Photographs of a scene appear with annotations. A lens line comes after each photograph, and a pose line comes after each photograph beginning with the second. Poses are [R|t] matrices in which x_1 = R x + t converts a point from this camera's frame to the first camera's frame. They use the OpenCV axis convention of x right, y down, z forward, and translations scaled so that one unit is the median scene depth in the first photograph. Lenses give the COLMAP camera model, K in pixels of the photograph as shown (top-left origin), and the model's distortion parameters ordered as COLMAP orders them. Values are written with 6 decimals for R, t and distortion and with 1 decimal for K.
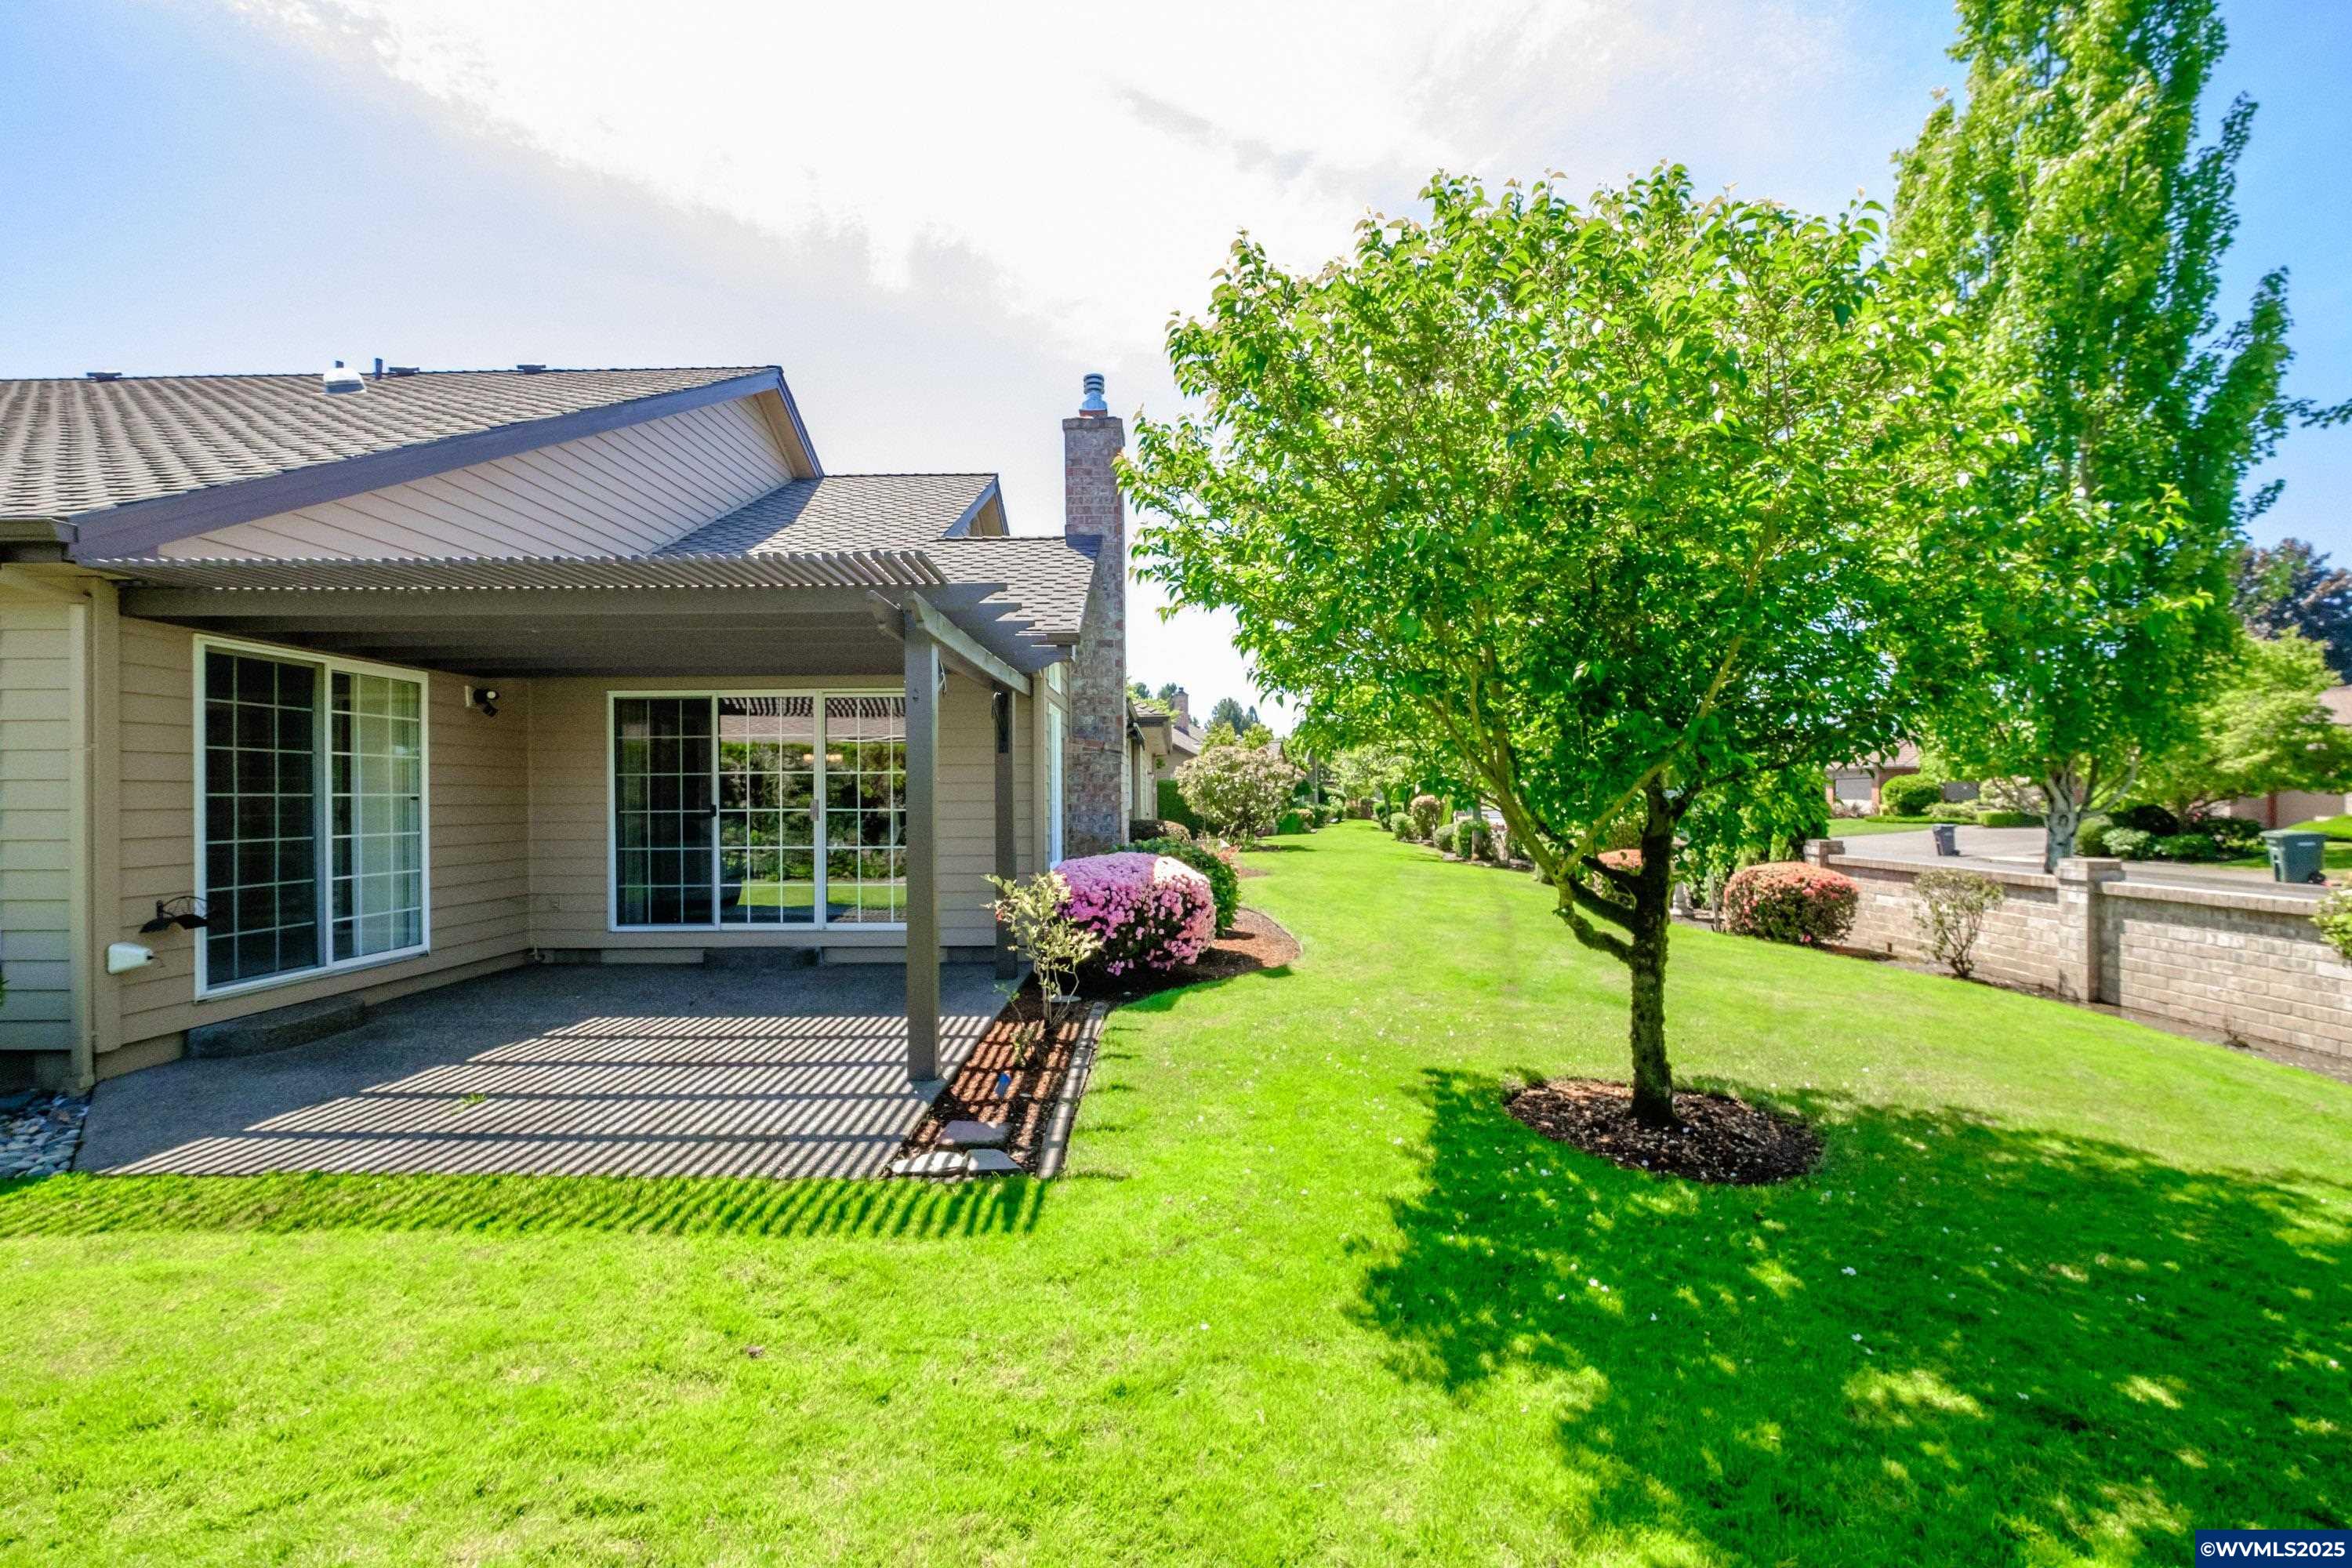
lens RADIAL K [[1022.0, 0, 1131.8], [0, 1022.0, 785.6], [0, 0, 1]] dist [-0.000360, -0.002121]
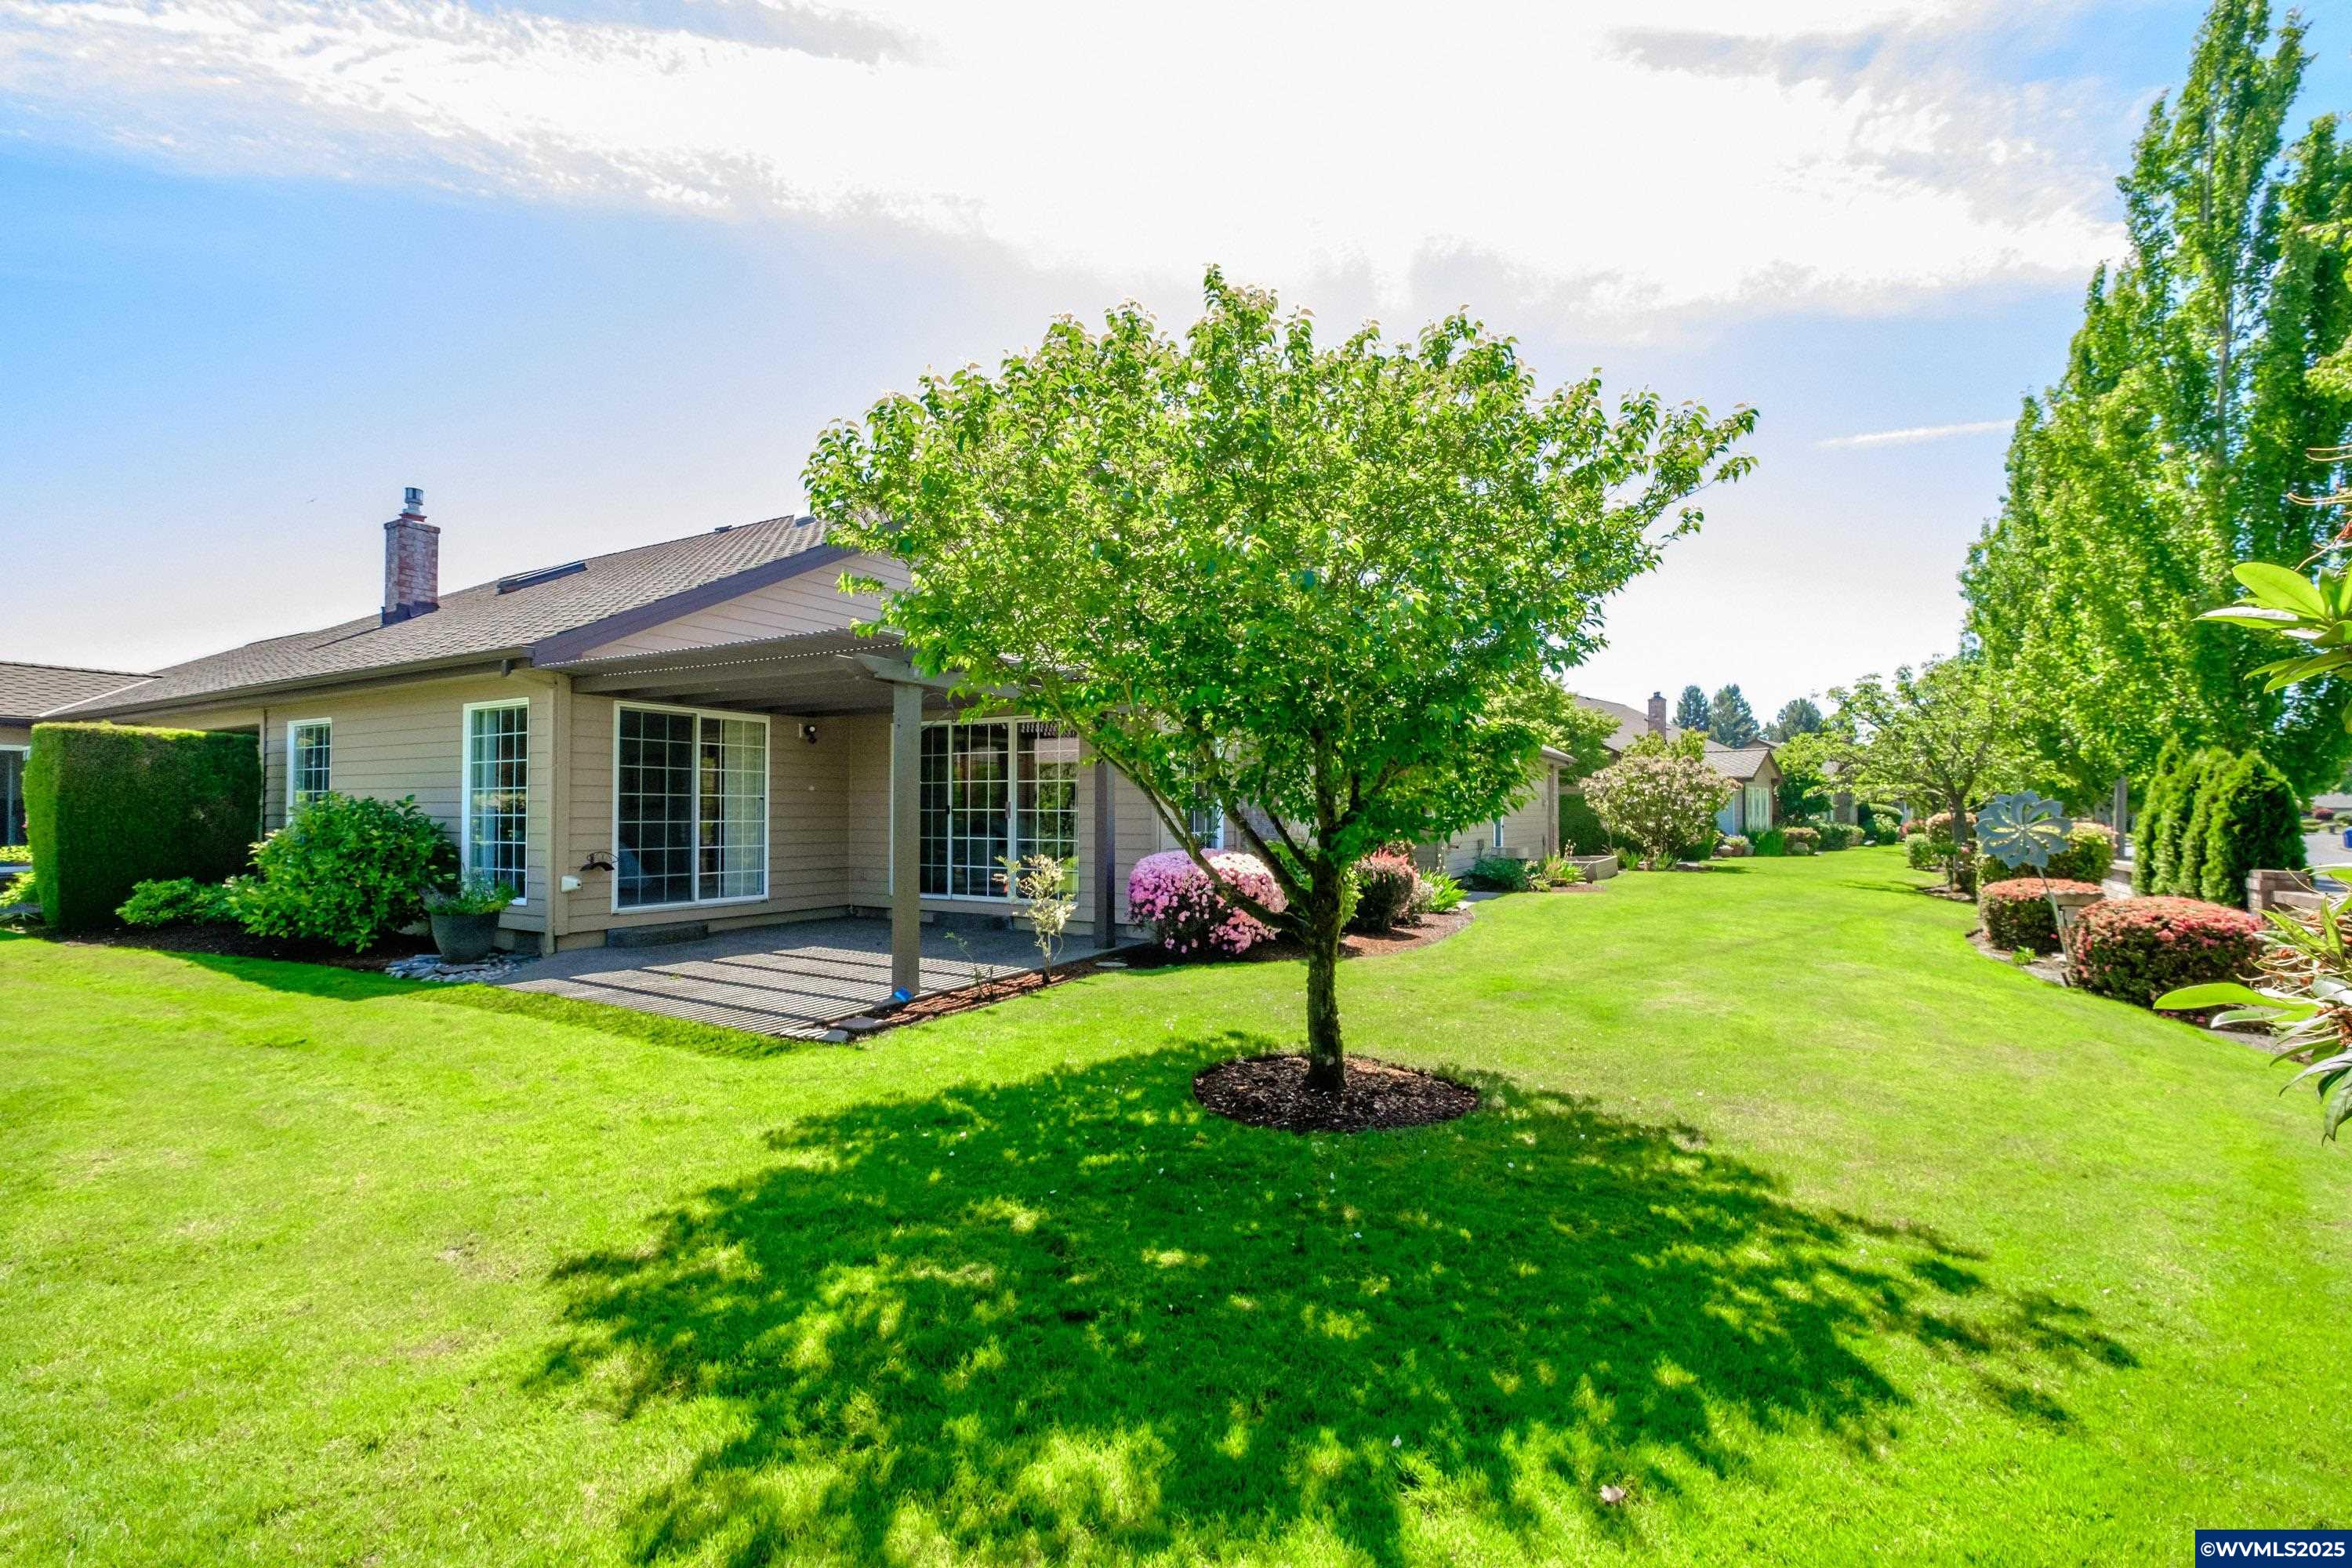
lens RADIAL K [[1022.0, 0, 1140.2], [0, 1022.0, 785.3], [0, 0, 1]] dist [-0.000360, -0.002121]
pose [[0.866936, -0.002946, -0.498410, 0.620695], [-0.004398, 0.999898, -0.013561, 0.012100], [0.498400, 0.013949, 0.866835, -0.048566]]
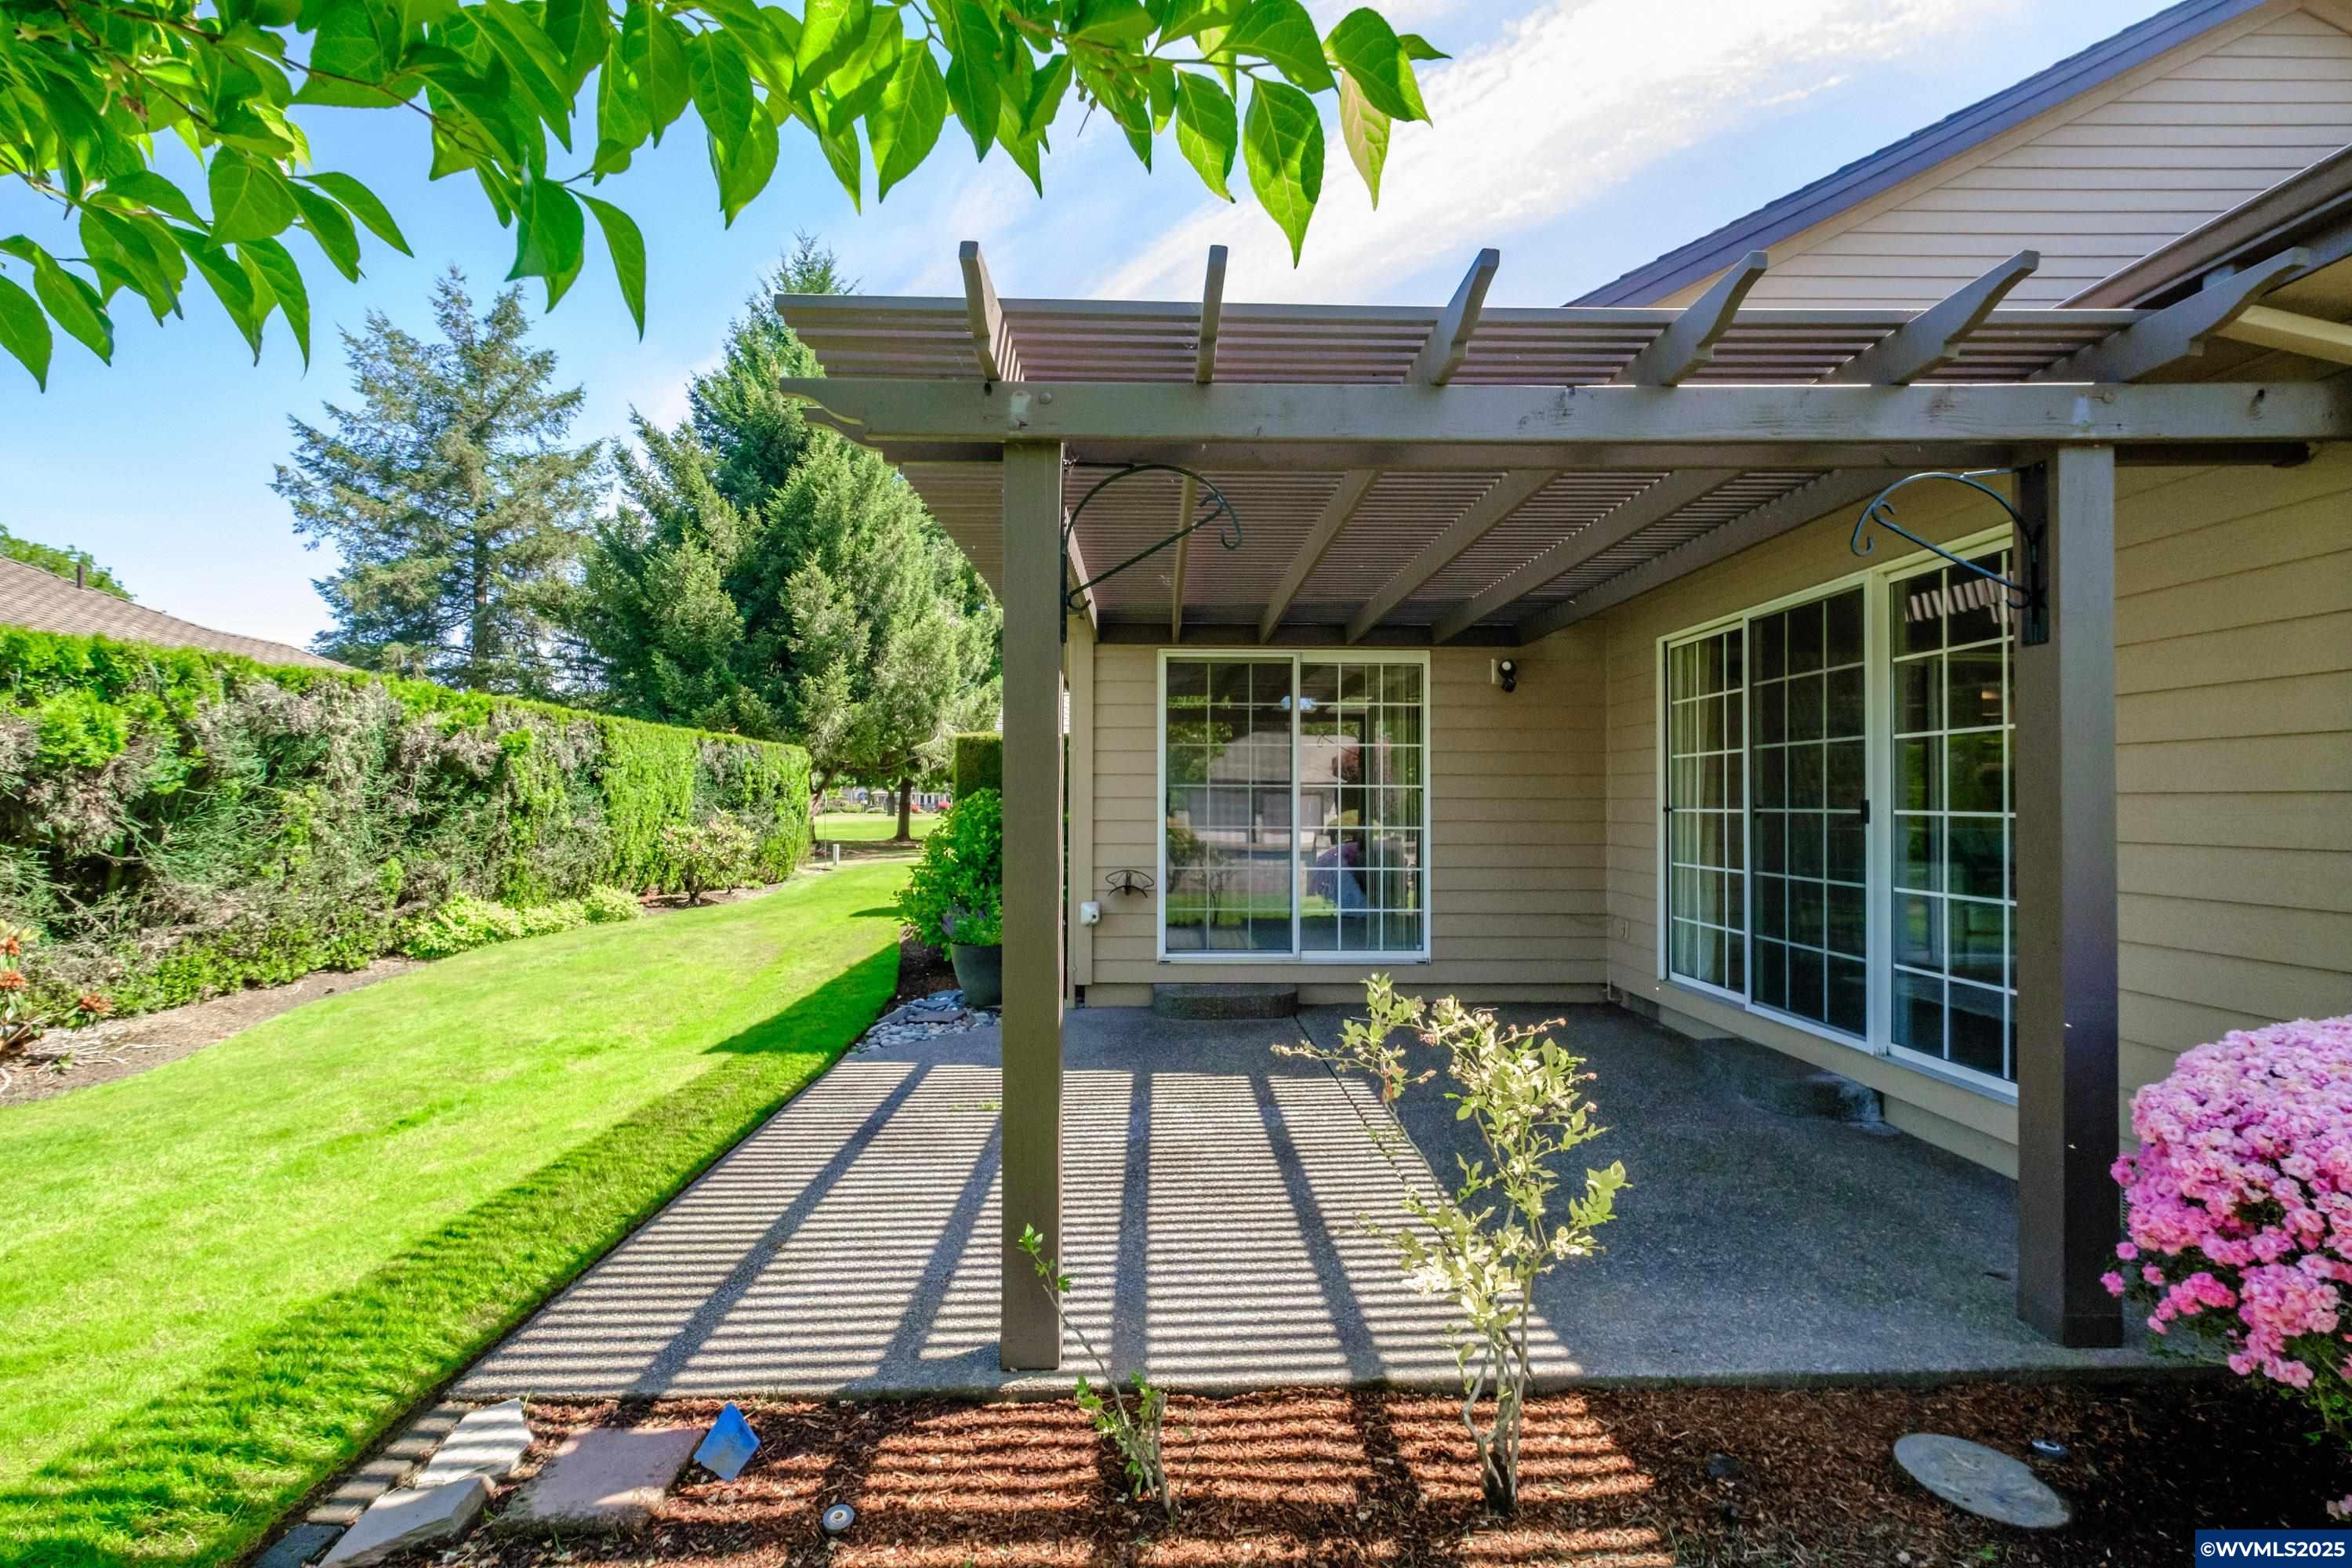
lens RADIAL K [[1022.0, 0, 1182.8], [0, 1022.0, 784.7], [0, 0, 1]] dist [-0.000360, -0.002121]
pose [[0.057353, -0.008833, -0.998315, 0.222904], [0.007096, 0.999939, -0.008440, 0.016606], [0.998329, -0.006600, 0.057412, 0.828688]]
